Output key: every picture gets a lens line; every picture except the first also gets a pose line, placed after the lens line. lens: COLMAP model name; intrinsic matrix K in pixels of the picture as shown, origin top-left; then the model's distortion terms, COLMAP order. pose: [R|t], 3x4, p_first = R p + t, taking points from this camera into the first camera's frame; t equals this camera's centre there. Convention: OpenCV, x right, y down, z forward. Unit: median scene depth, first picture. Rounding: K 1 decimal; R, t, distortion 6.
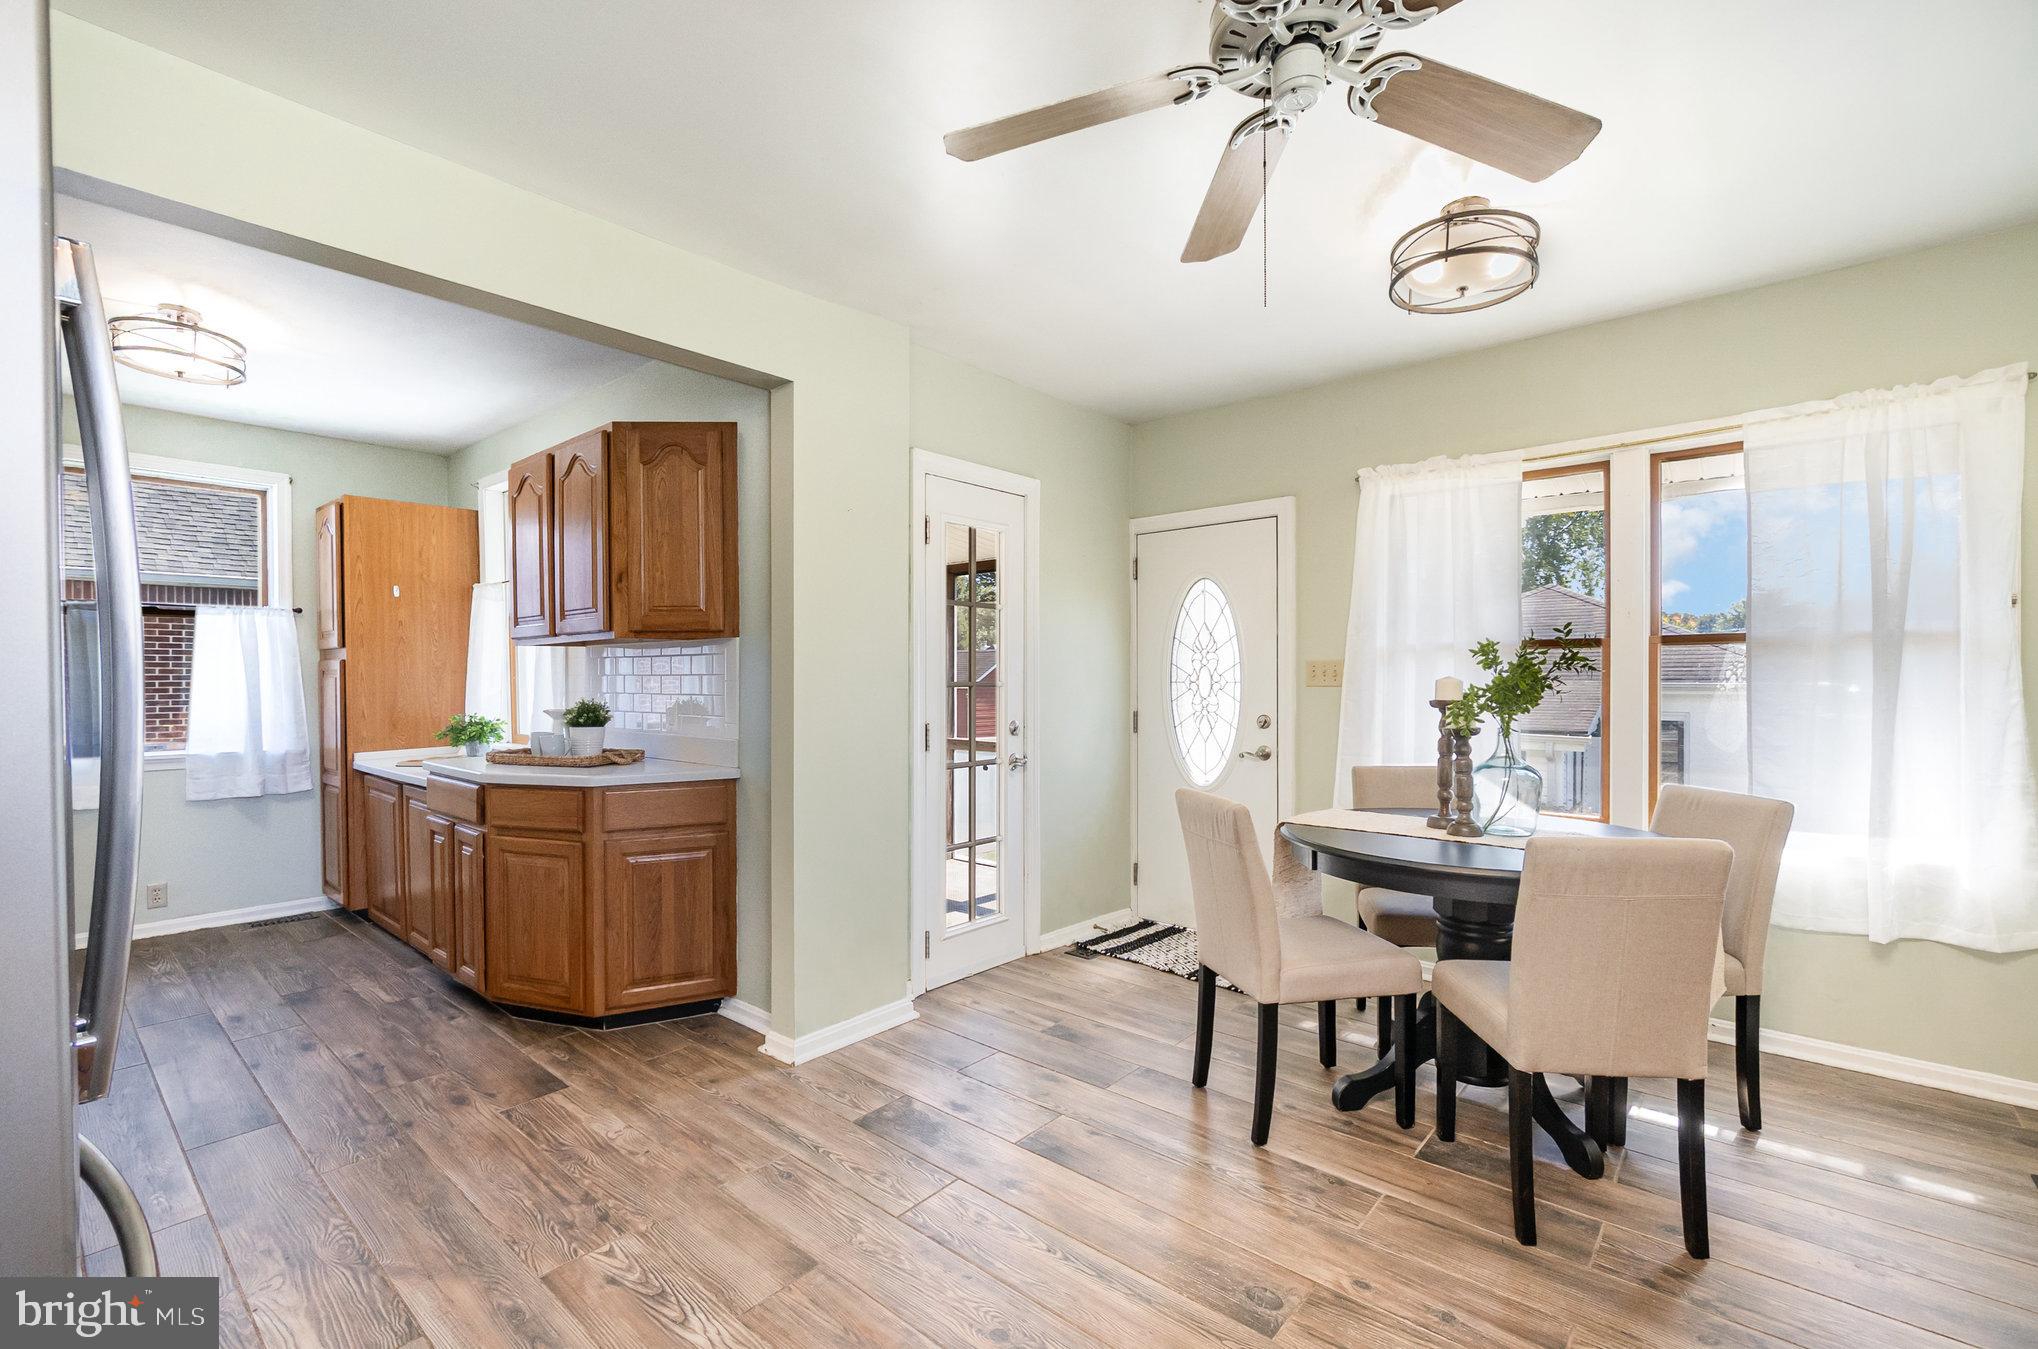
lens RADIAL K [[899.1, 0, 1015.0], [0, 899.1, 685.7], [0, 0, 1]] dist [-0.001189, 0.000295]
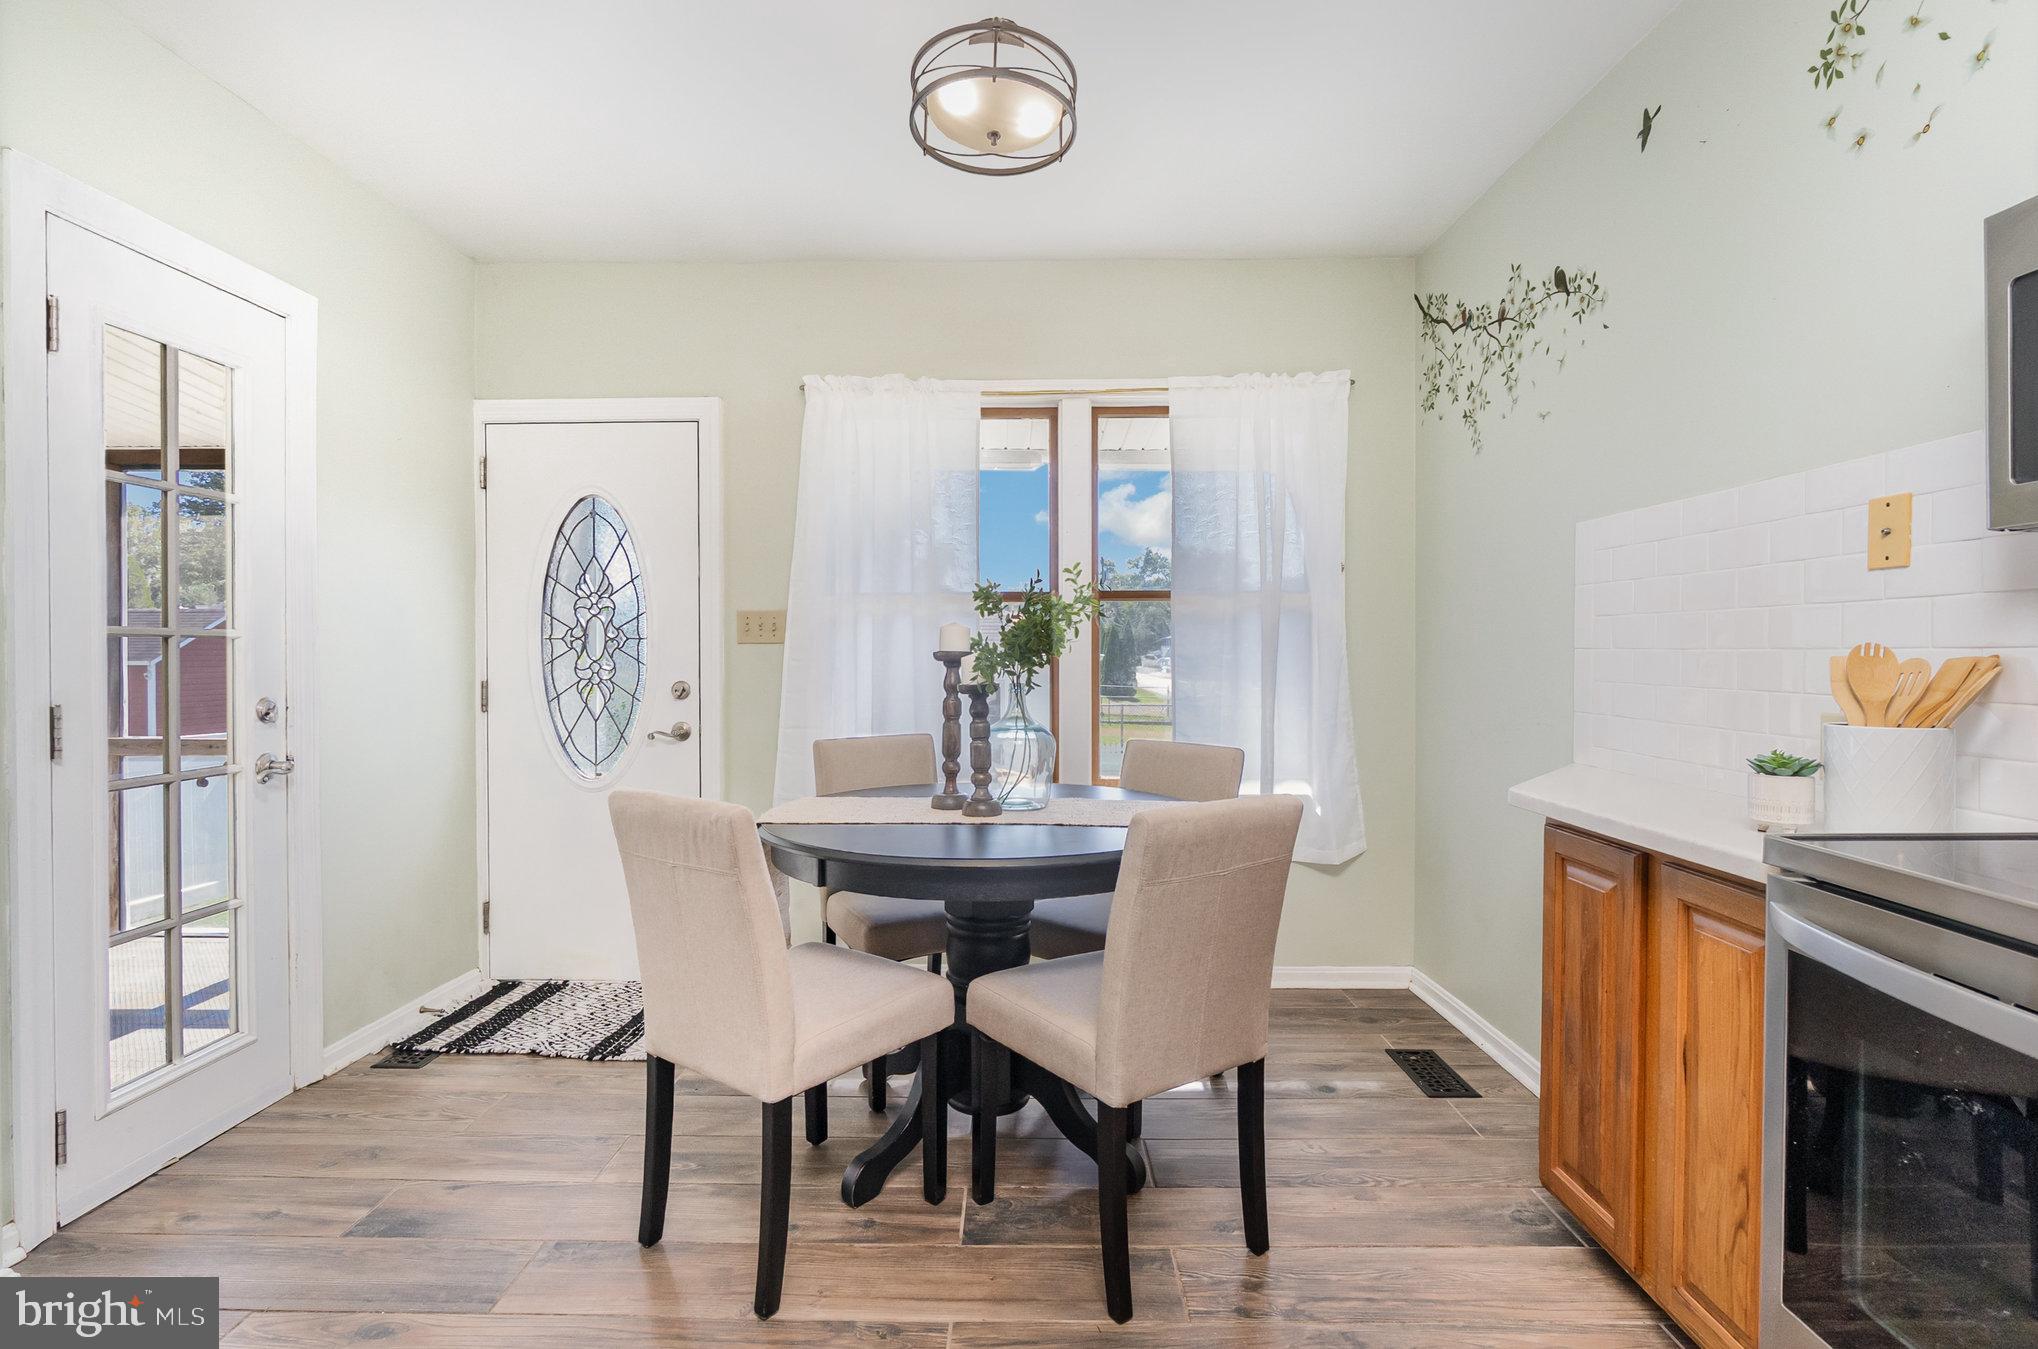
lens RADIAL K [[935.8, 0, 1017.5], [0, 935.8, 668.6], [0, 0, 1]] dist [-0.011061, 0.000569]
pose [[0.765162, -0.008850, 0.643777, -0.018264], [0.006430, 0.999961, 0.006105, 0.023329], [-0.643806, -0.000531, 0.765188, 0.269218]]
